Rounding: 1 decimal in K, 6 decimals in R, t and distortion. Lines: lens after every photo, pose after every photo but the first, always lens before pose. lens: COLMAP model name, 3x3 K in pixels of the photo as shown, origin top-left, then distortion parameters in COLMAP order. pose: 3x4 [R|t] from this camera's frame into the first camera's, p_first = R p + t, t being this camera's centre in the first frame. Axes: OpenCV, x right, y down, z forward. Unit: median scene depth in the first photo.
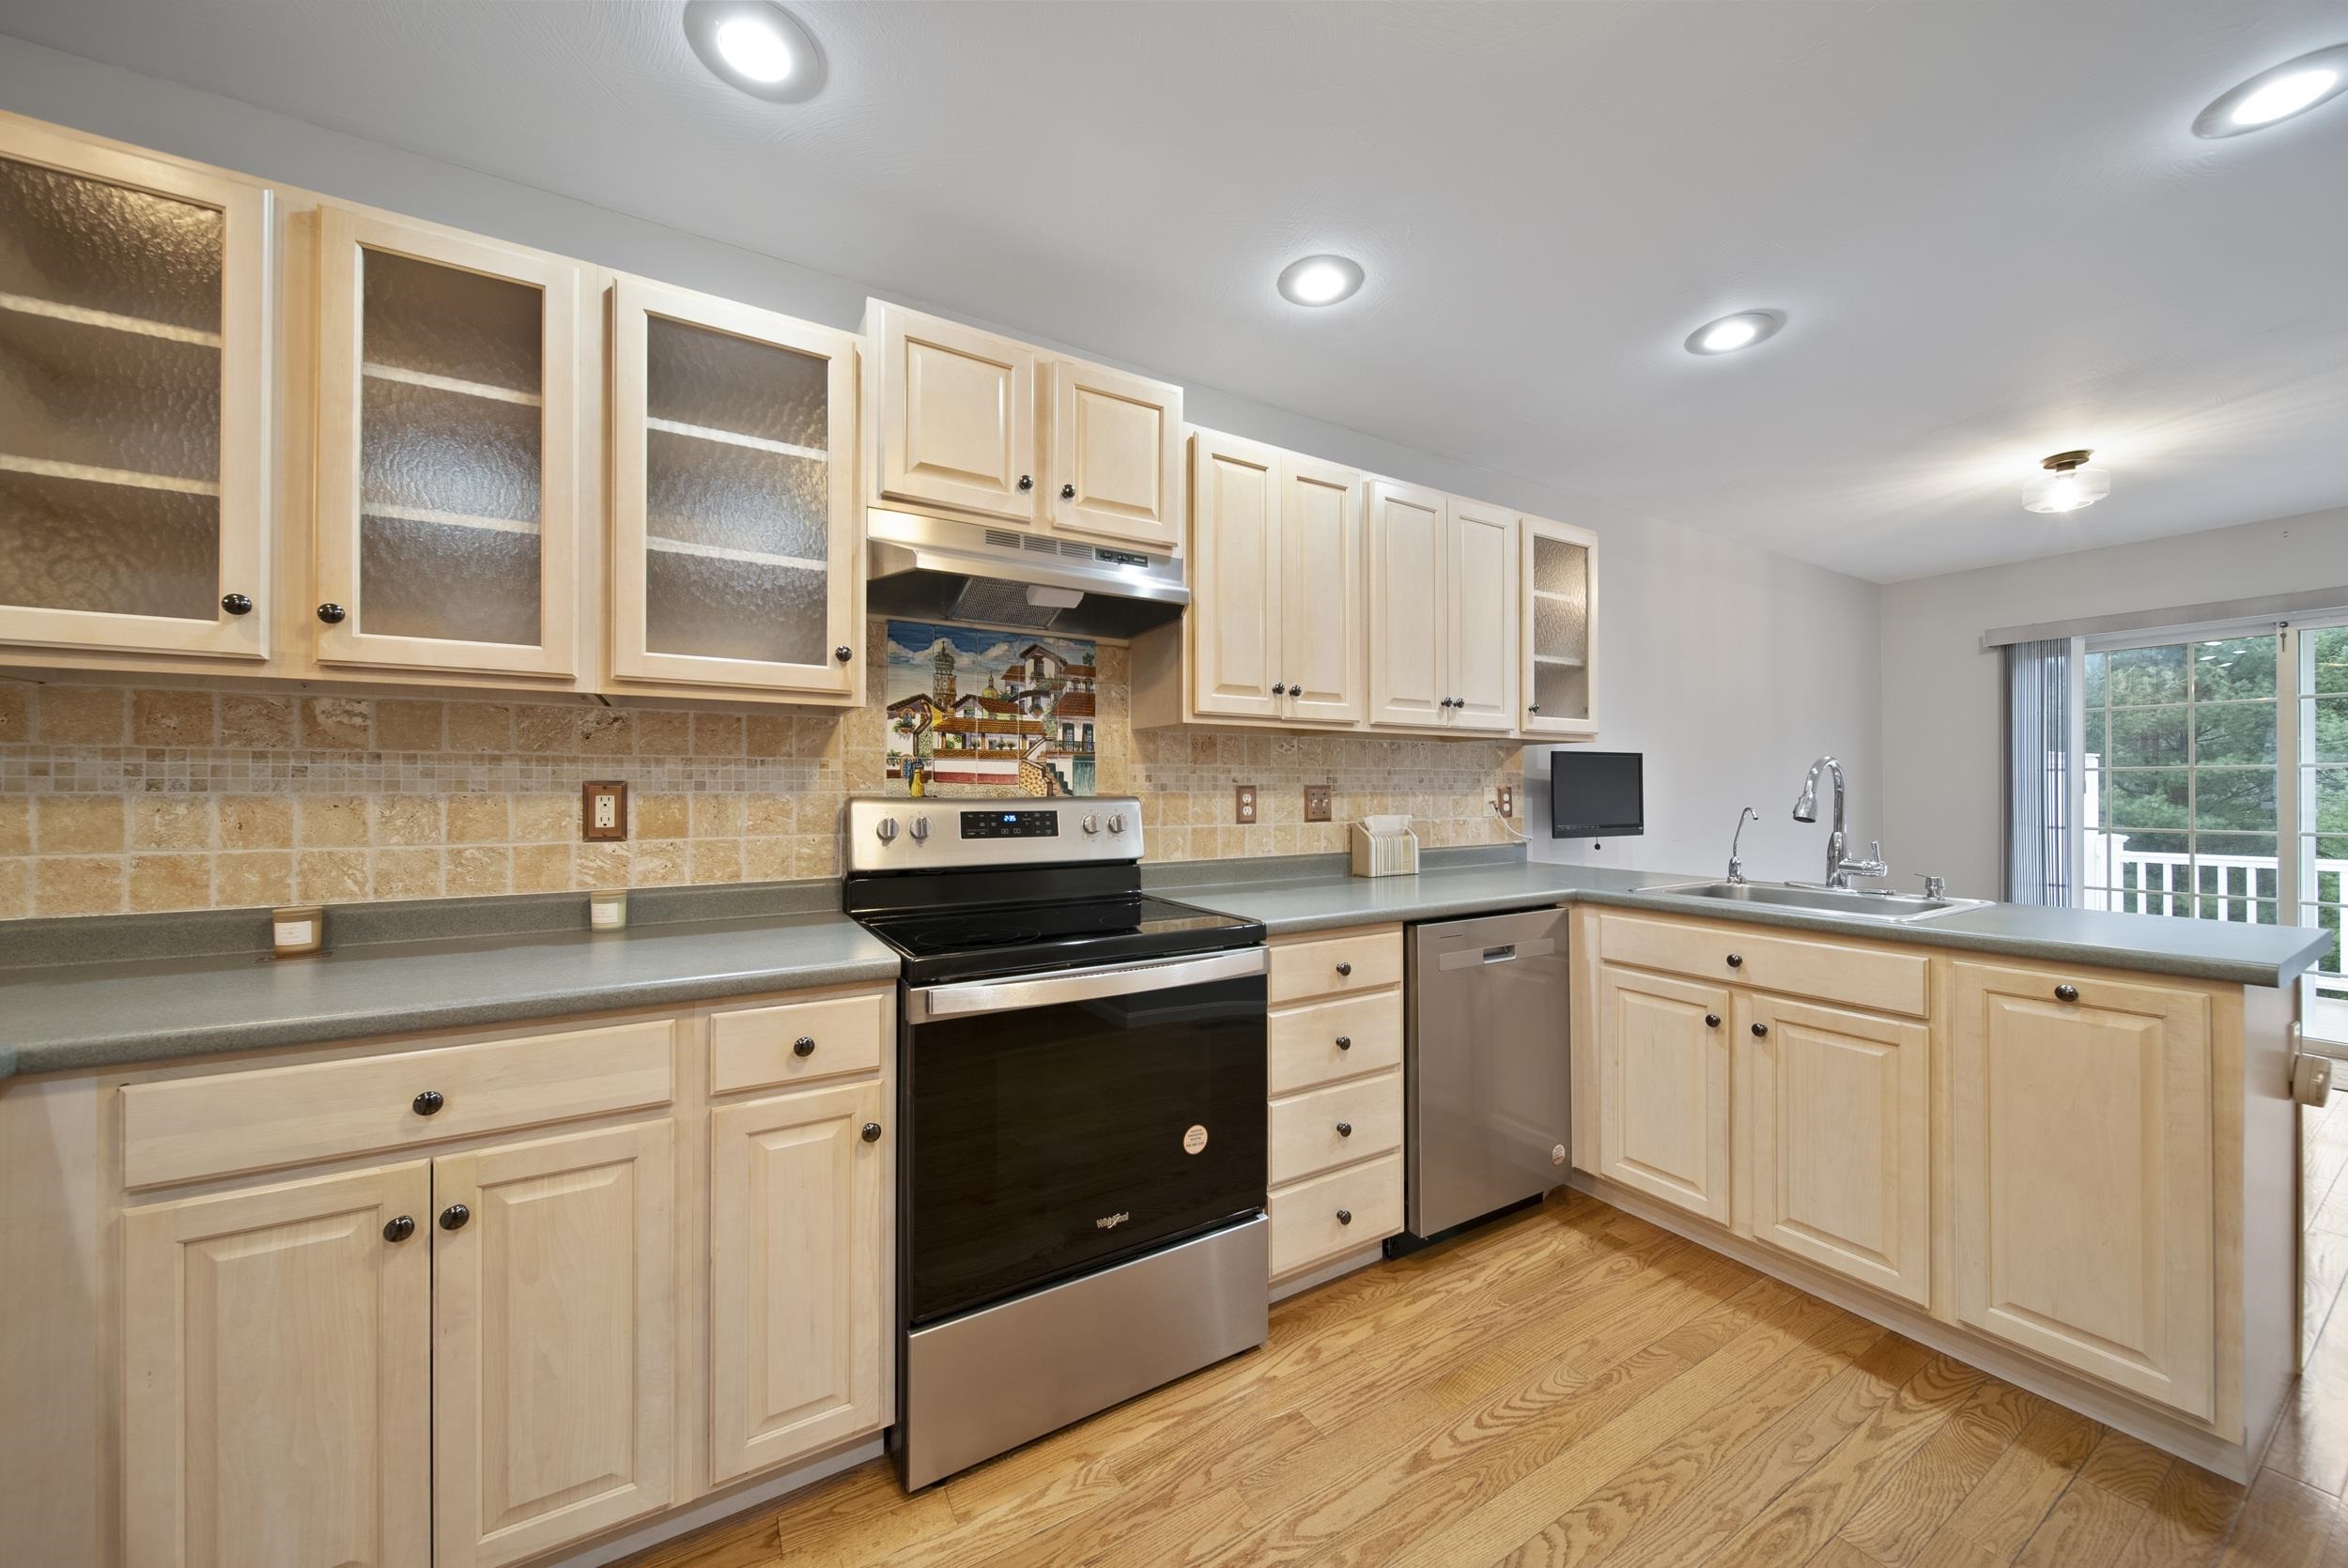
lens RADIAL K [[817.0, 0, 1179.9], [0, 817.0, 785.8], [0, 0, 1]] dist [-0.000276, -0.002189]
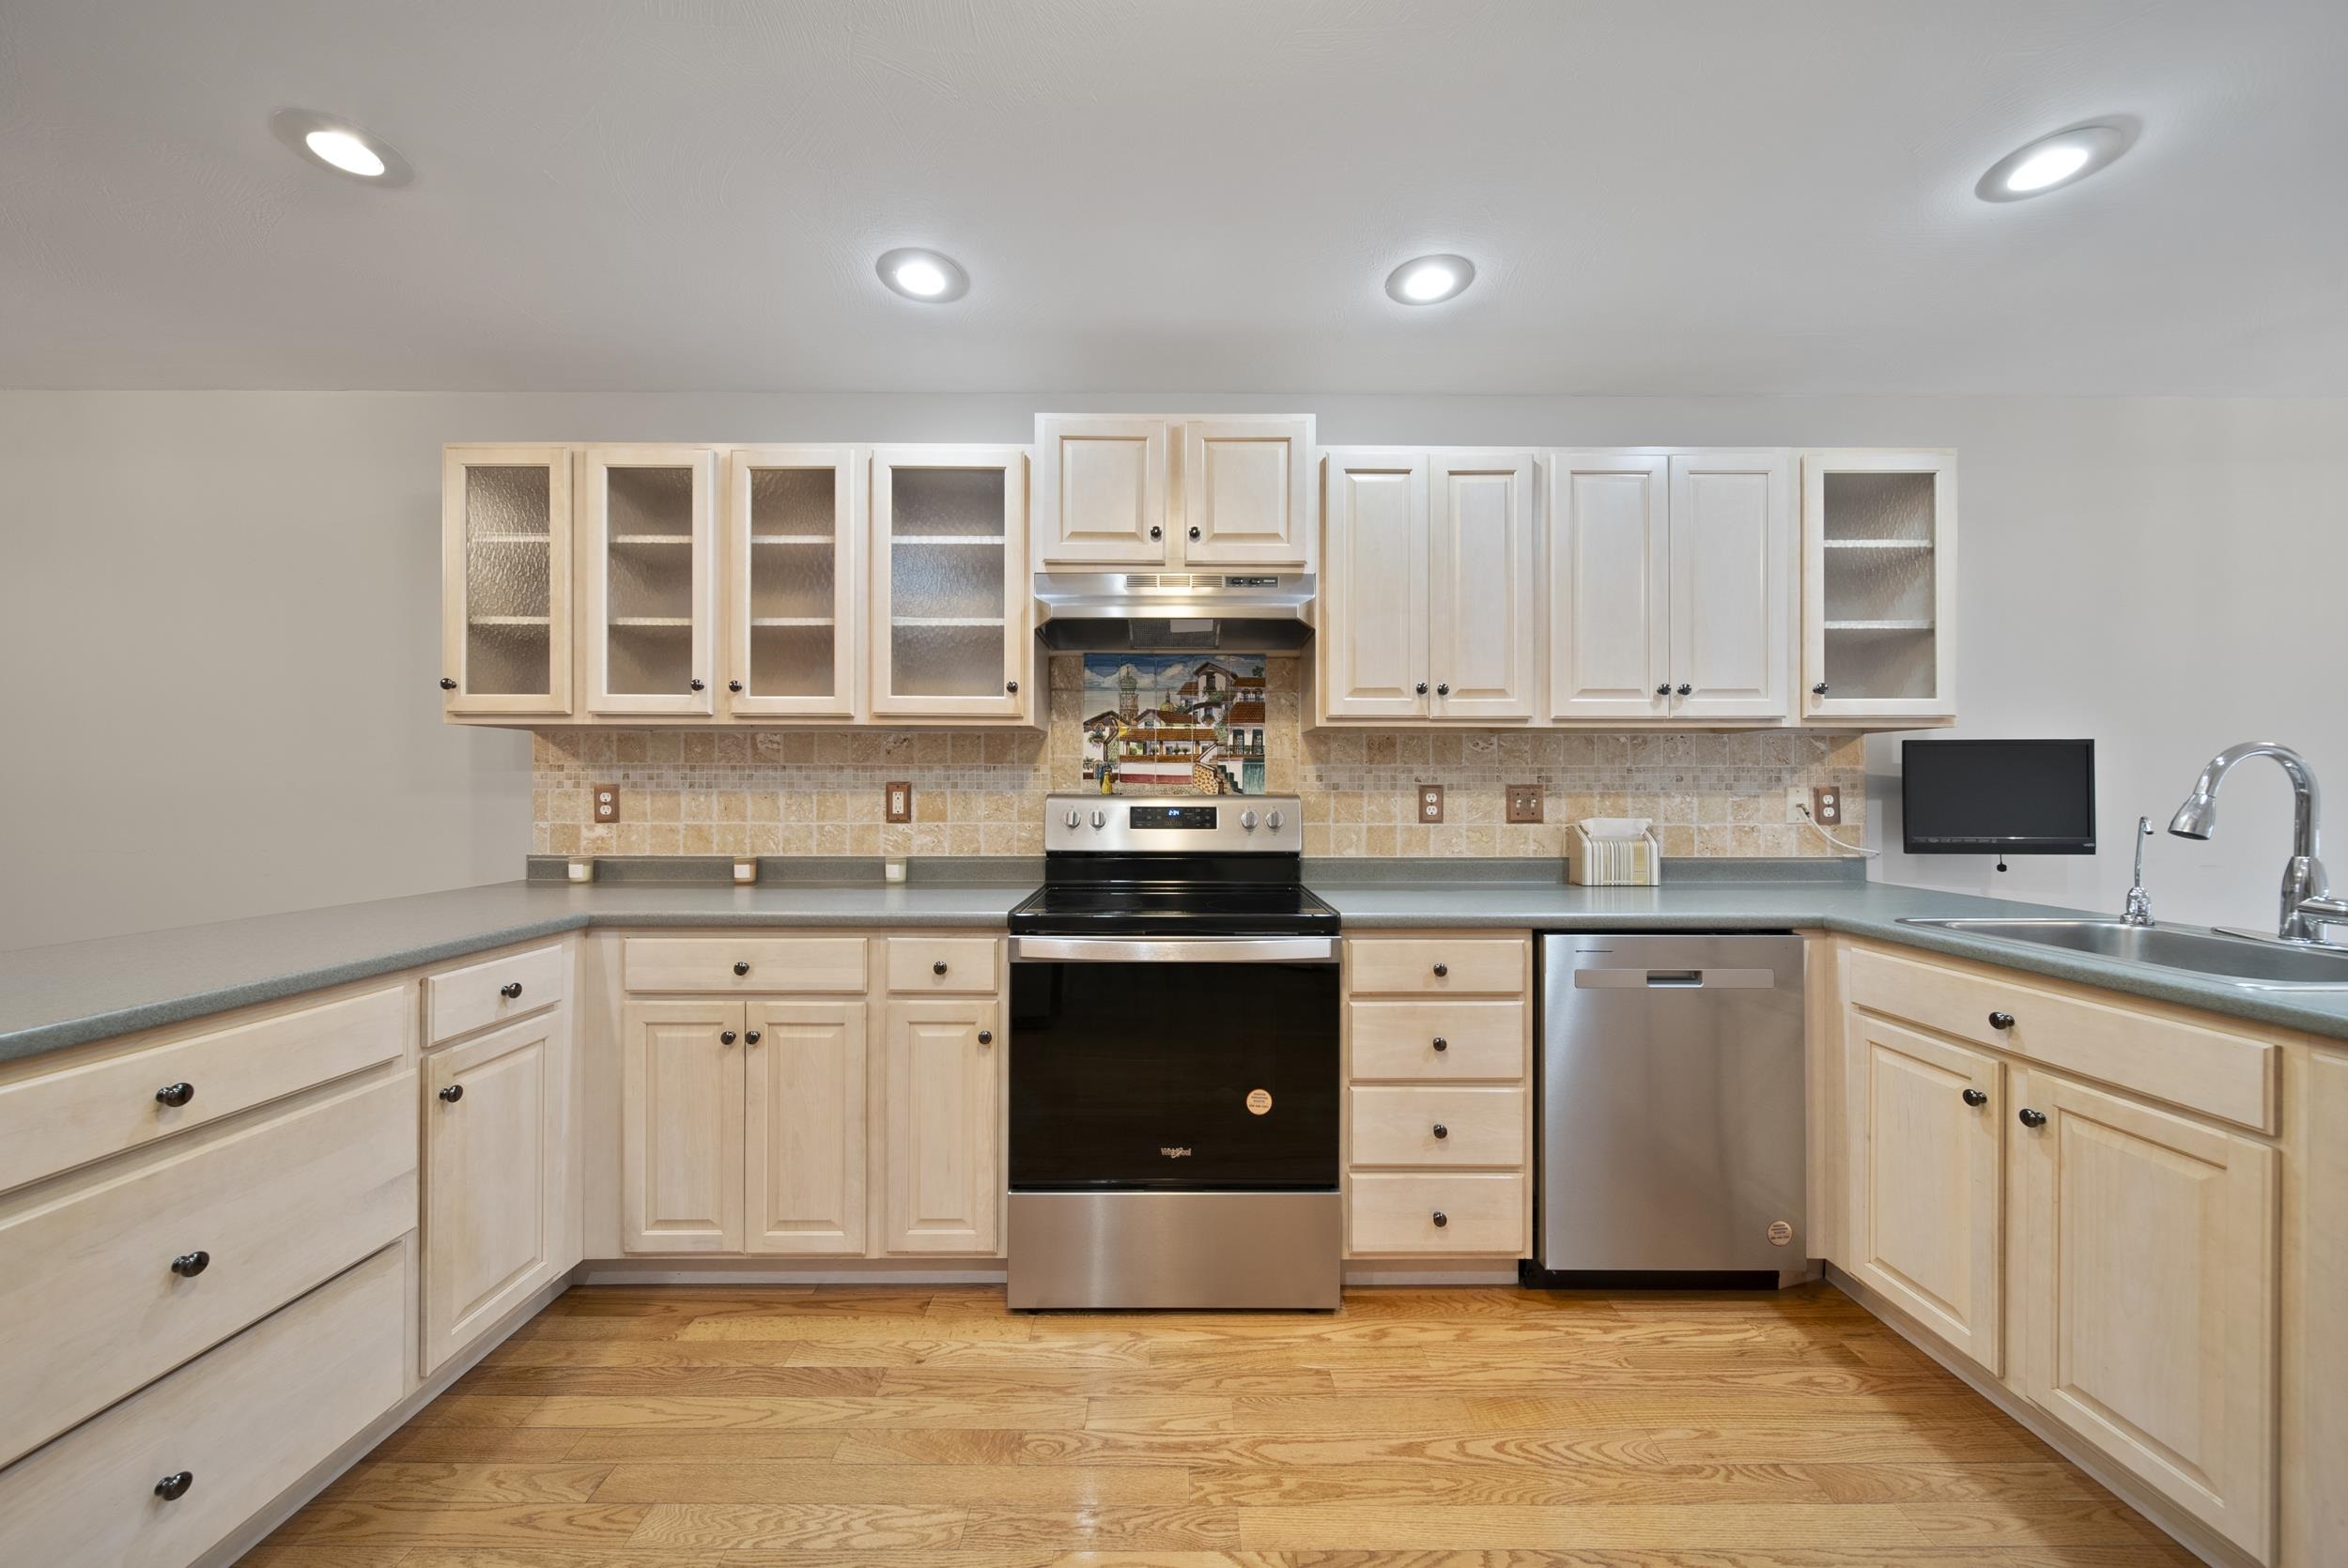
lens RADIAL K [[817.0, 0, 1179.9], [0, 817.0, 785.8], [0, 0, 1]] dist [-0.000276, -0.002189]
pose [[0.864644, 0.000457, -0.502385, 0.398063], [0.000181, 0.999999, 0.001221, -0.000665], [0.502385, -0.001147, 0.864643, -0.016879]]
